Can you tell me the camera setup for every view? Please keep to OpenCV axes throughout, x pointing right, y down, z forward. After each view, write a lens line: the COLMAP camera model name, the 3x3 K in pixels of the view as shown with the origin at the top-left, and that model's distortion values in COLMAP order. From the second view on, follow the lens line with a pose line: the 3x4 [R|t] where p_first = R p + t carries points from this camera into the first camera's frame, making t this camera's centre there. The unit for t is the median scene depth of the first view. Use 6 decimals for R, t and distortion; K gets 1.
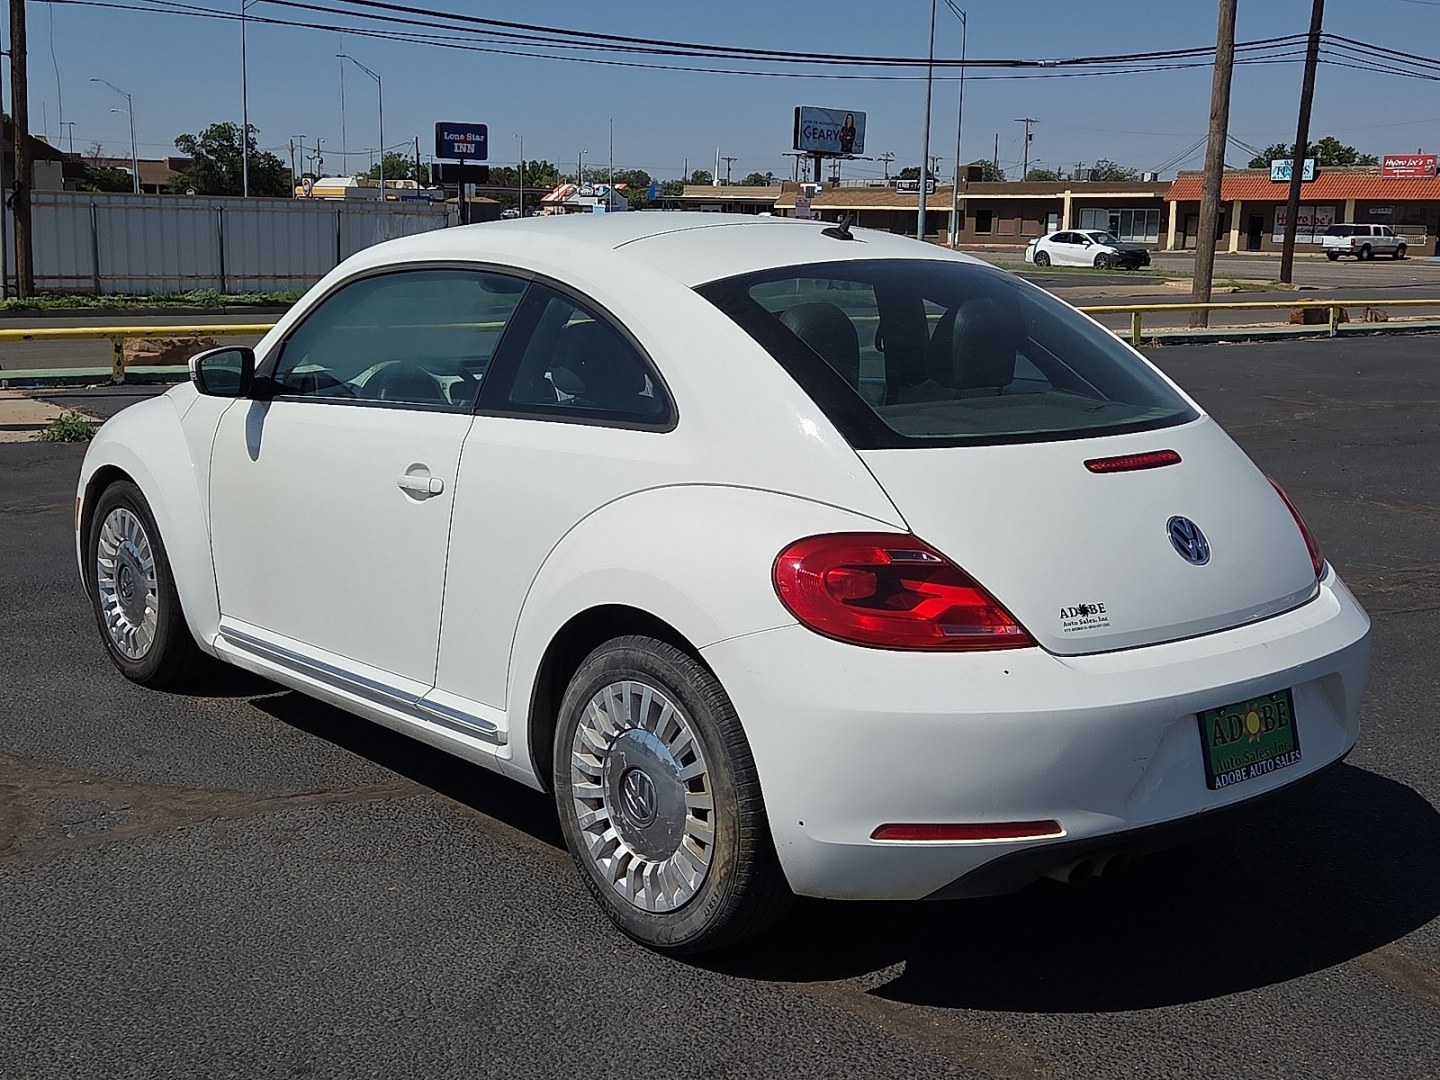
lens RADIAL K [[1729.1, 0, 712.1], [0, 1729.1, 546.1], [0, 0, 1]] dist [0.063678, 0.000000]
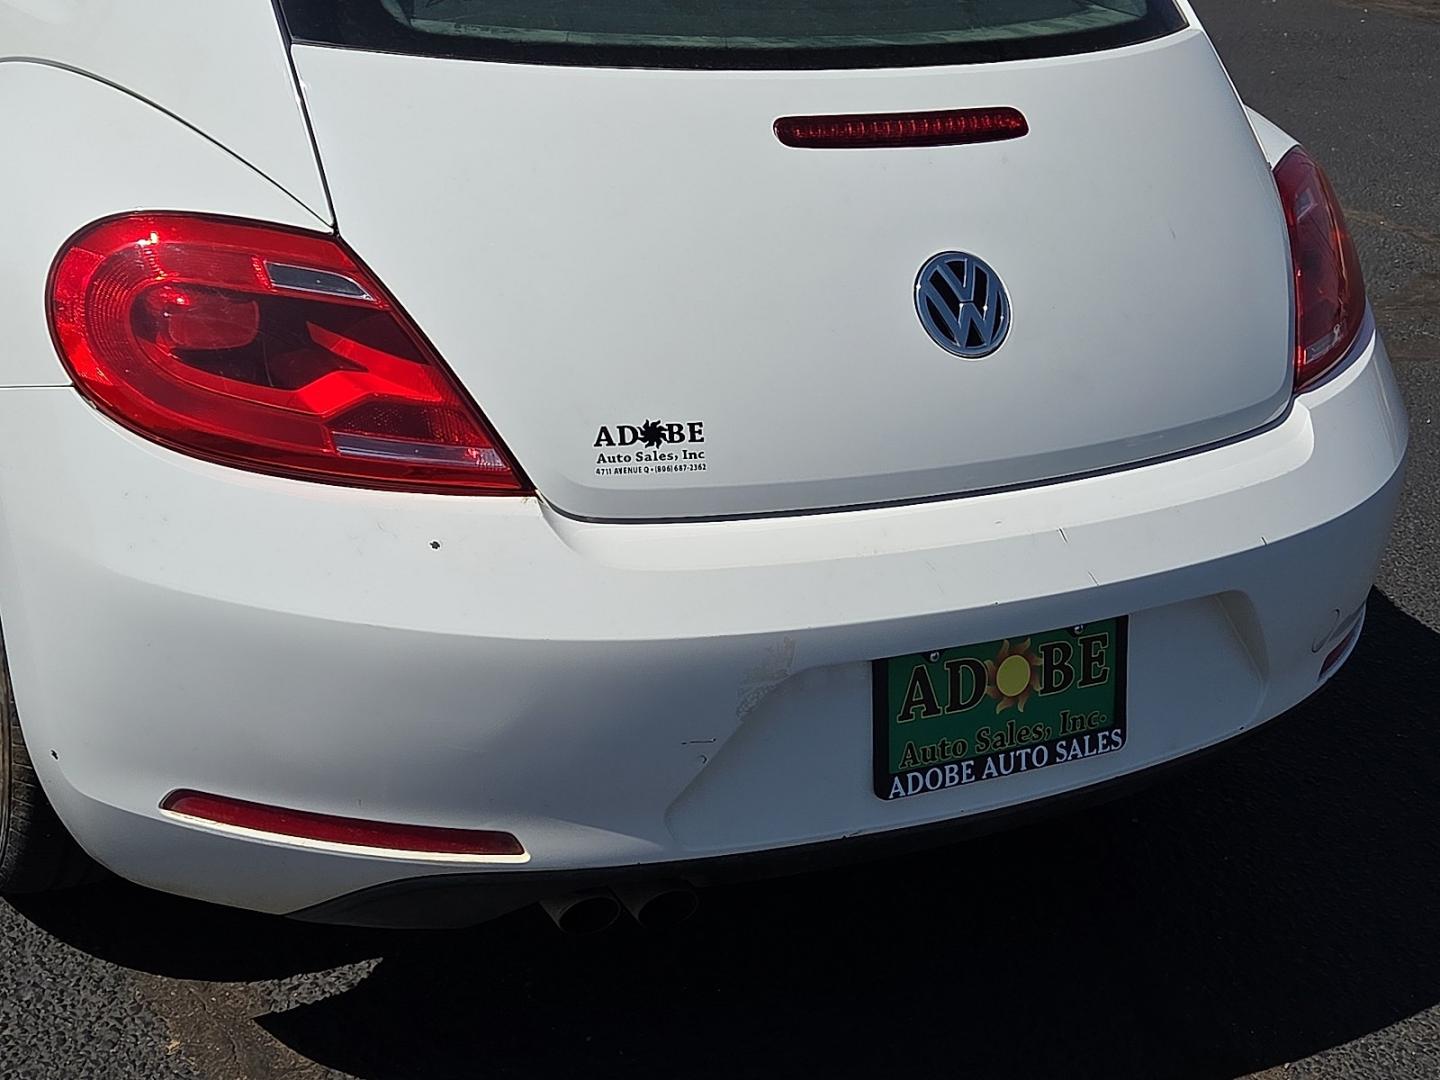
lens RADIAL K [[2143.9, 0, 716.0], [0, 2143.9, 543.6], [0, 0, 1]] dist [0.036647, 0.000000]
pose [[0.976940, 0.155689, -0.146111, 0.291553], [-0.116328, 0.961954, 0.247210, -0.077942], [0.179040, -0.224512, 0.957882, 0.359659]]
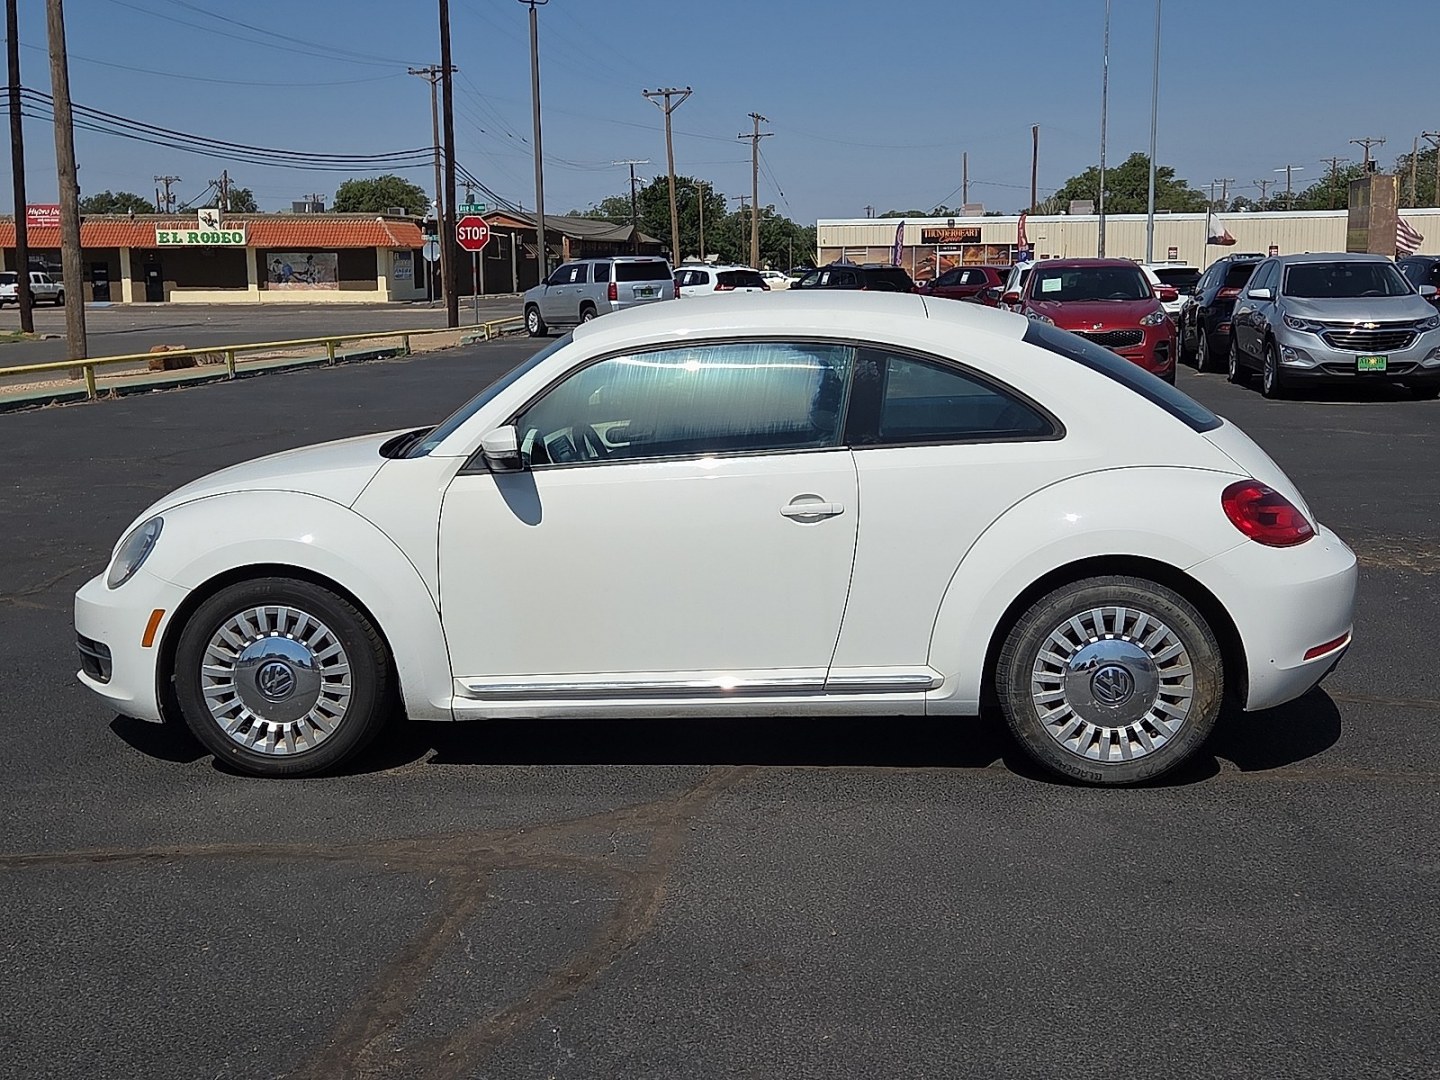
lens RADIAL K [[1729.1, 0, 720.6], [0, 1729.1, 533.8], [0, 0, 1]] dist [0.063678, 0.000000]
pose [[0.708050, -0.135195, 0.693100, -1.229811], [0.157100, 0.987063, 0.032046, -0.078218], [-0.688466, 0.086196, 0.720129, 0.151749]]
